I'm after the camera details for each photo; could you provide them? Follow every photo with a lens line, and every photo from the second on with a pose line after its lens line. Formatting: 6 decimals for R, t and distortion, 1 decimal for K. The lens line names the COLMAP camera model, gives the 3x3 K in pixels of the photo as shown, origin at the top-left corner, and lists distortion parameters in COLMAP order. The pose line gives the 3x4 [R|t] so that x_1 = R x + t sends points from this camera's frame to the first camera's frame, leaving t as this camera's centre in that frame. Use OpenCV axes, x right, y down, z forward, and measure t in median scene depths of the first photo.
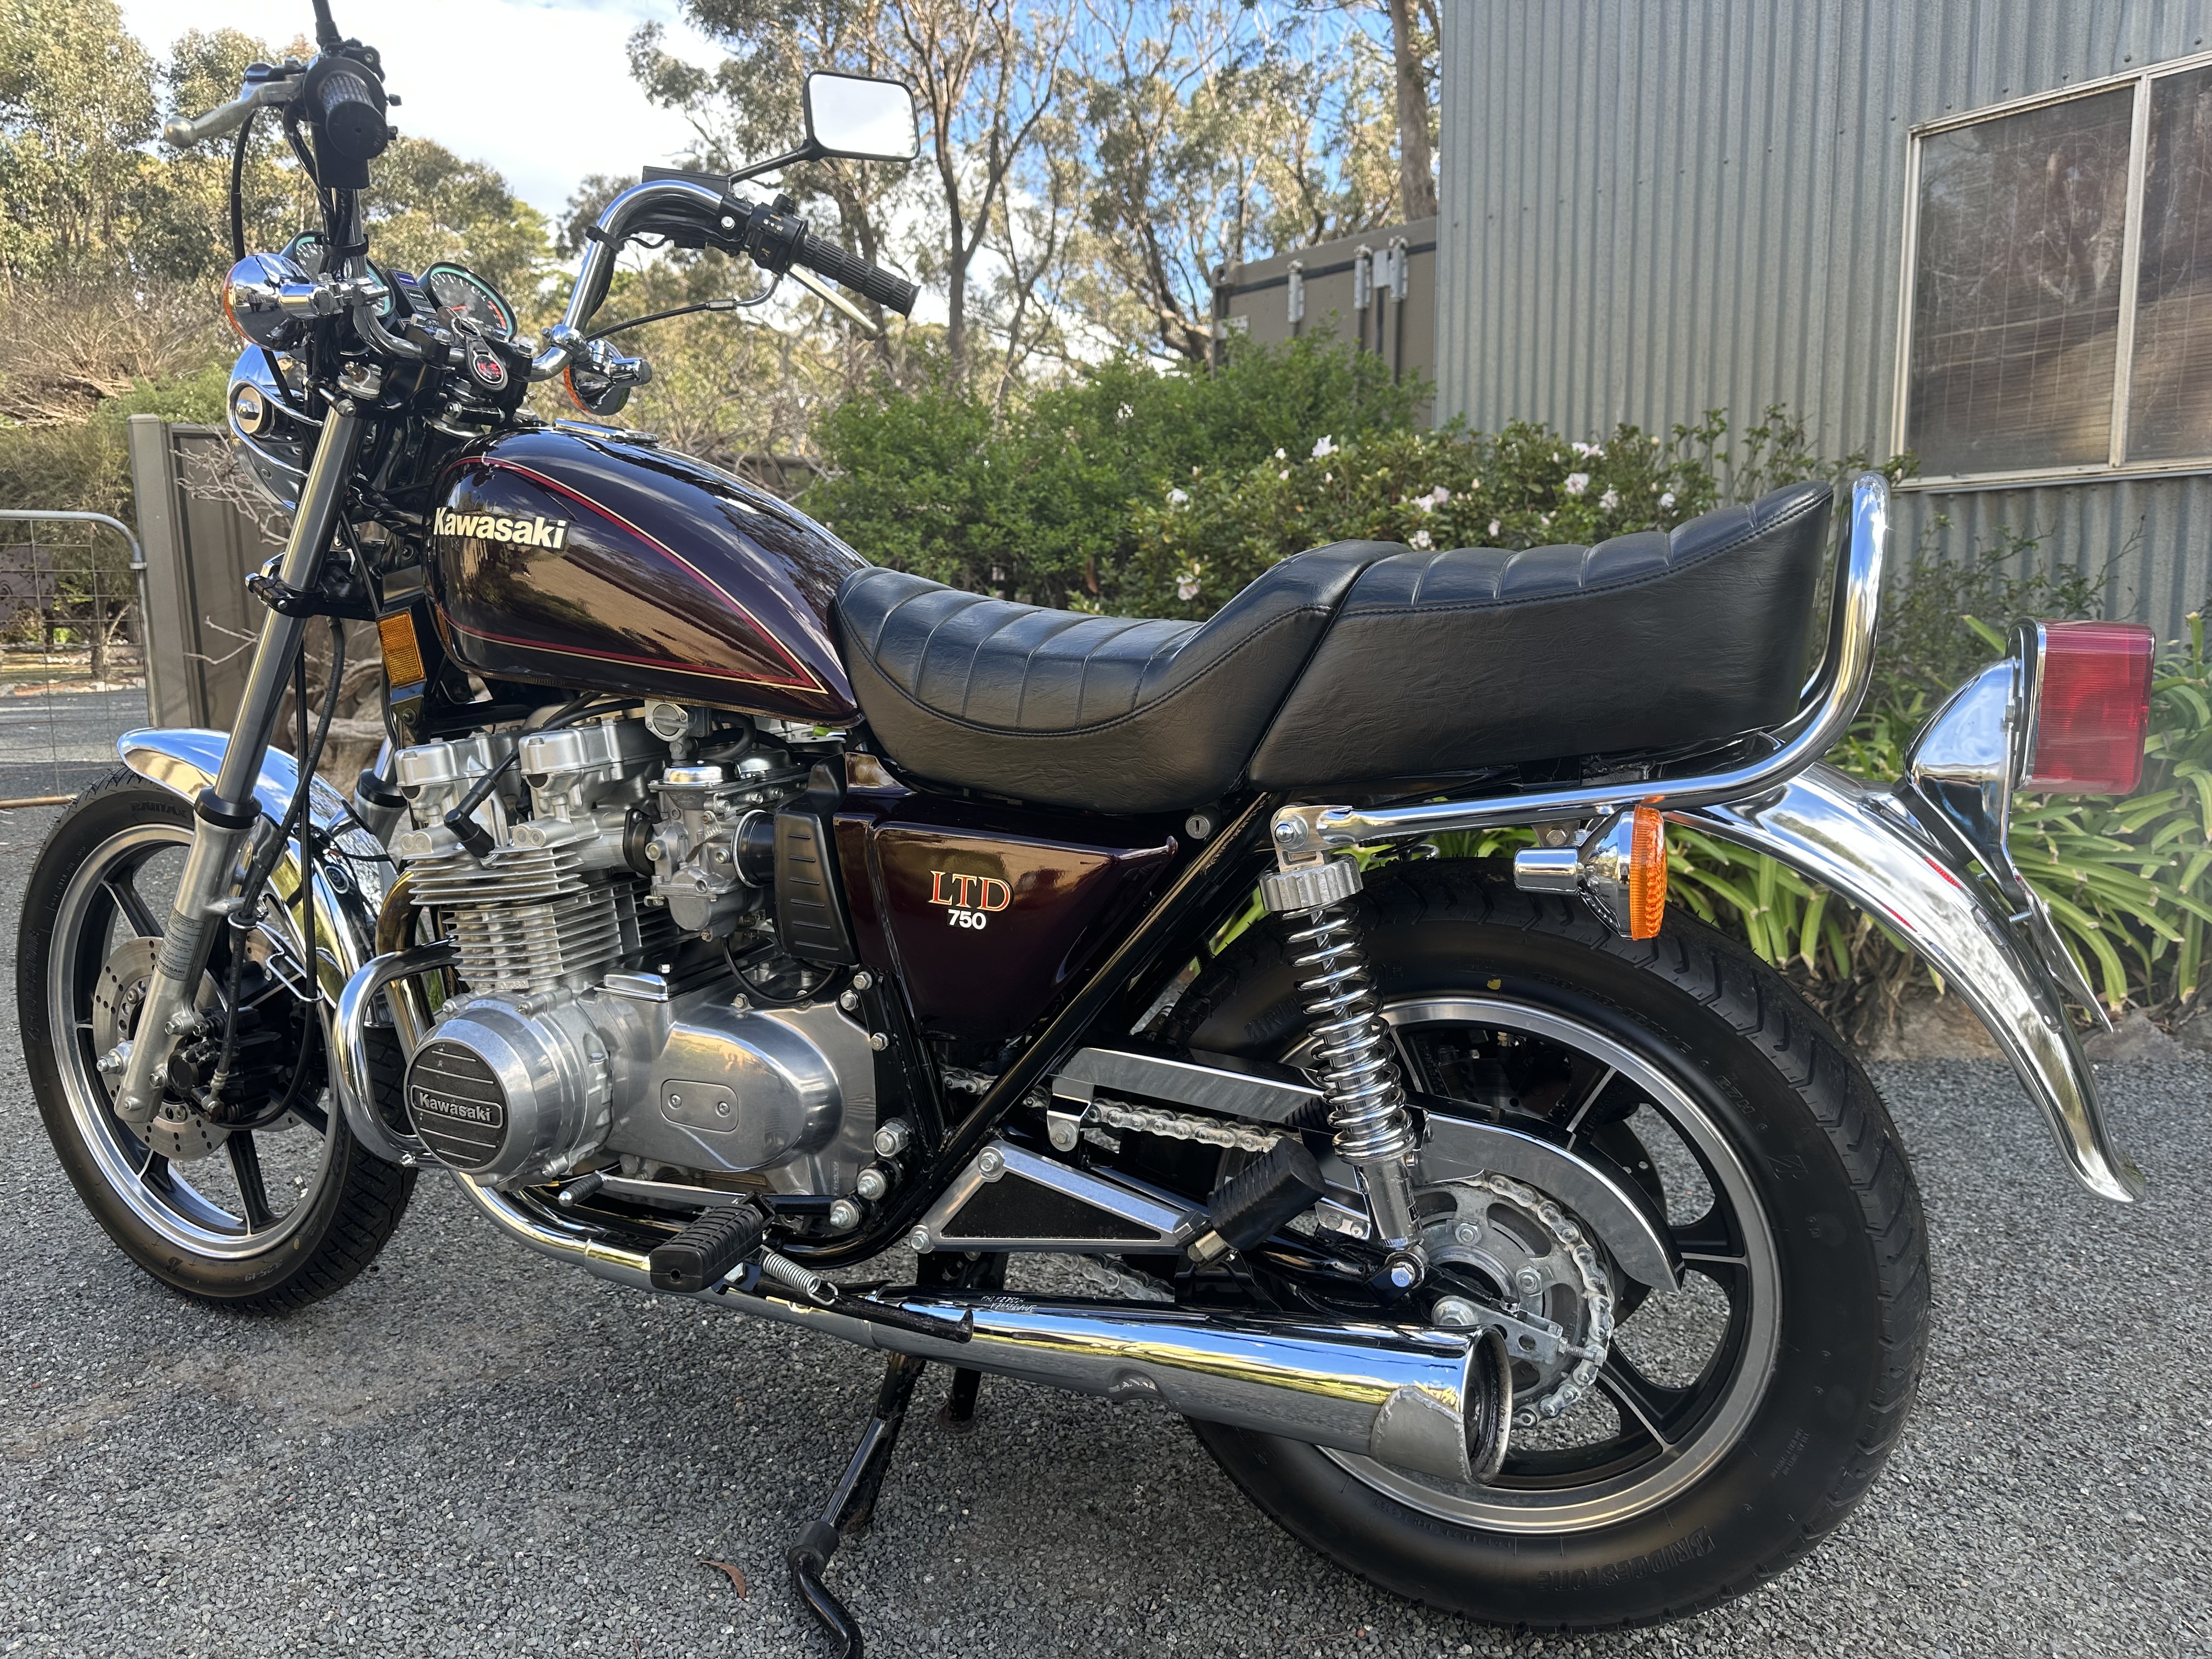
lens RADIAL K [[1541.3, 0, 1102.1], [0, 1541.3, 822.8], [0, 0, 1]] dist [0.004541, -0.010399]
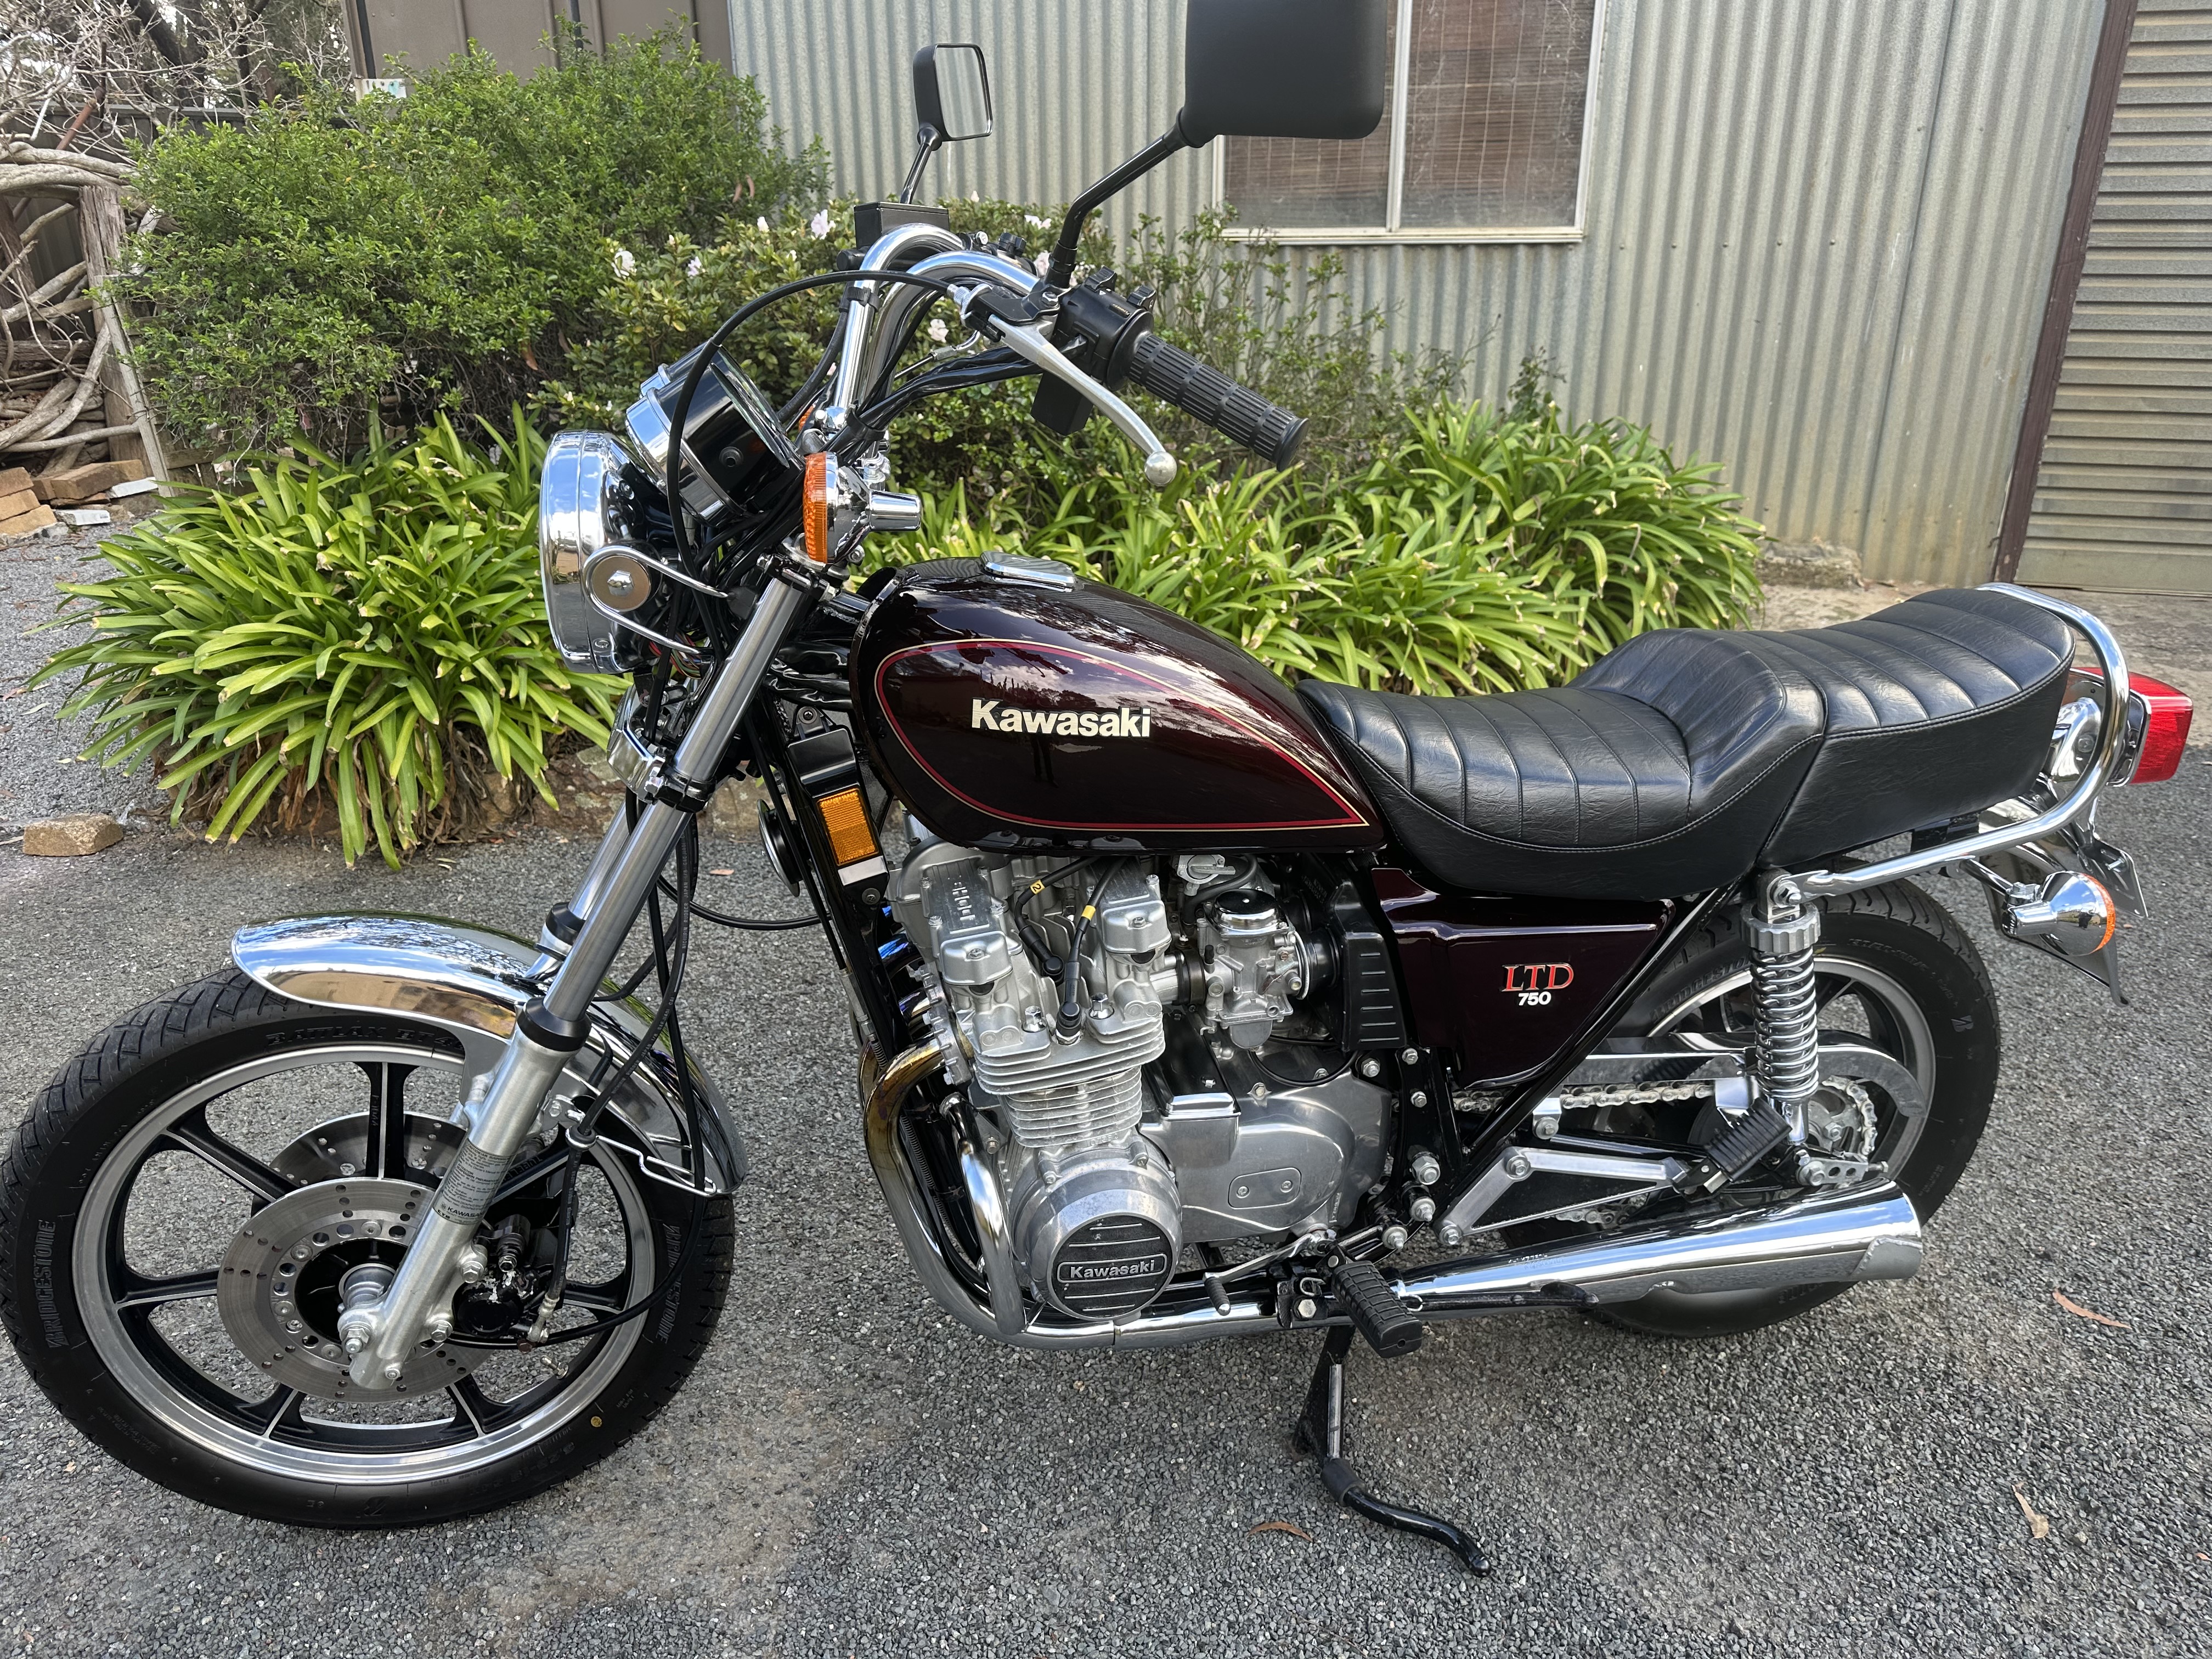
lens RADIAL K [[1541.3, 0, 1124.0], [0, 1541.3, 844.5], [0, 0, 1]] dist [0.004541, -0.010399]
pose [[0.825591, -0.211736, 0.523037, -0.882208], [0.079495, 0.961328, 0.263685, -0.367006], [-0.558641, -0.176117, 0.810496, 0.187445]]
